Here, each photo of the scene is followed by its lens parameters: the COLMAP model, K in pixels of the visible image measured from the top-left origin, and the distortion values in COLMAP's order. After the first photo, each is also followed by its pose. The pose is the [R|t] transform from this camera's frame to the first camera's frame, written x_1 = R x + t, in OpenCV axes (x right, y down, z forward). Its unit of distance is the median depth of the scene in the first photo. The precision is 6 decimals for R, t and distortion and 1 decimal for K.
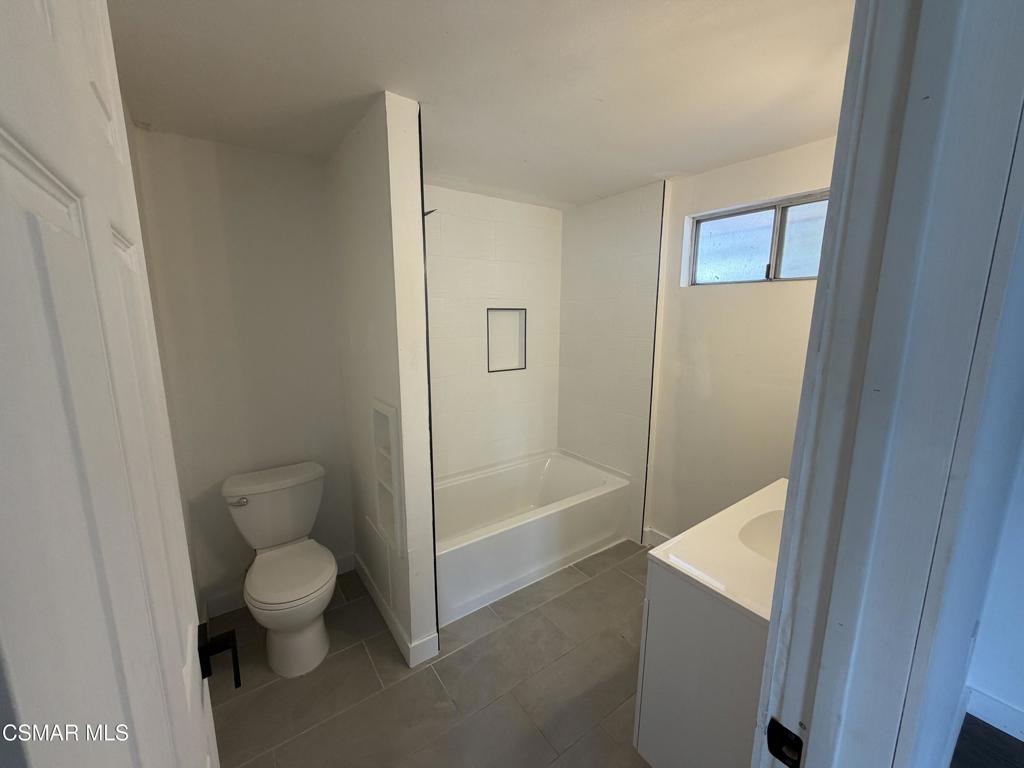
lens RADIAL K [[408.4, 0, 510.5], [0, 408.4, 384.6], [0, 0, 1]] dist [0.001620, 0.000822]
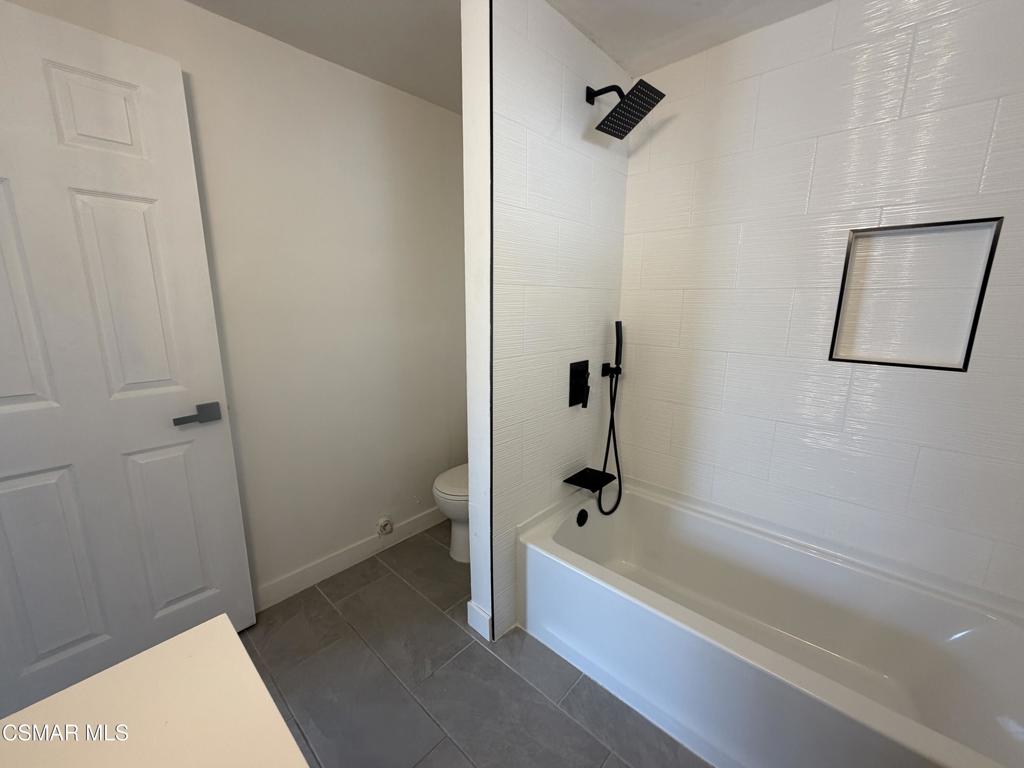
lens RADIAL K [[408.4, 0, 510.6], [0, 408.4, 380.9], [0, 0, 1]] dist [0.001620, 0.000822]
pose [[0.192593, 0.196089, -0.961487, 0.363298], [-0.167940, 0.971961, 0.164585, -0.021873], [0.966801, 0.129775, 0.220124, 0.501610]]
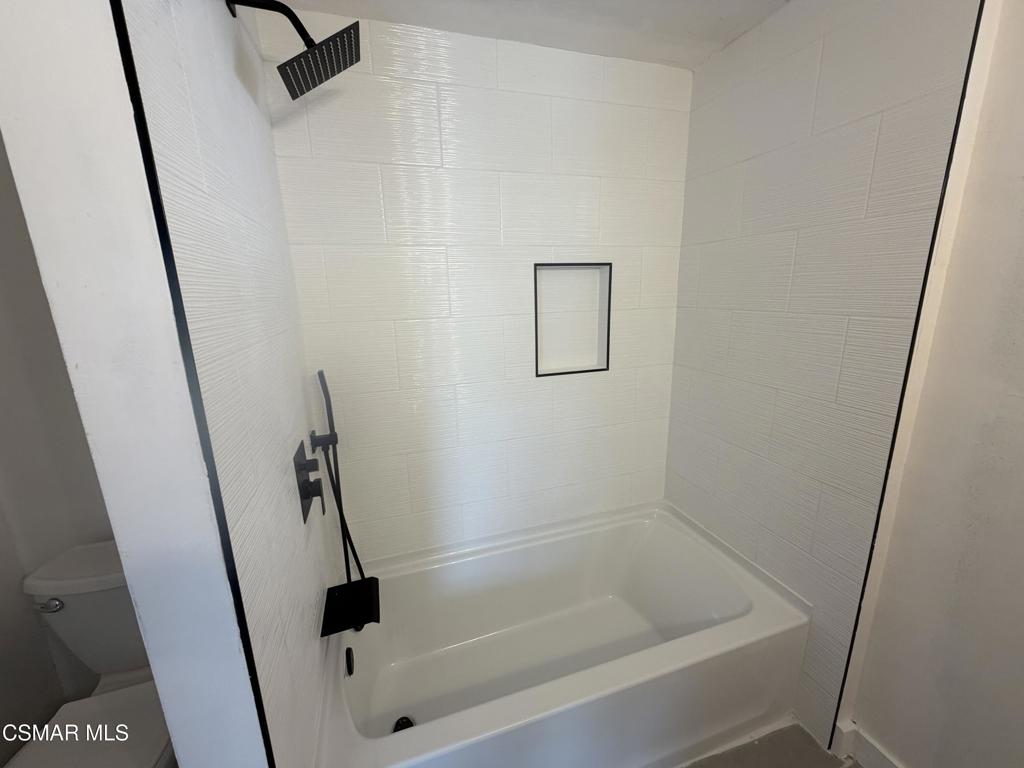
lens RADIAL K [[408.4, 0, 511.5], [0, 408.4, 379.4], [0, 0, 1]] dist [0.001620, 0.000822]
pose [[0.950573, 0.048310, -0.306720, 0.089102], [-0.029689, 0.997438, 0.065091, -0.062370], [0.309079, -0.052768, 0.949572, 0.434643]]
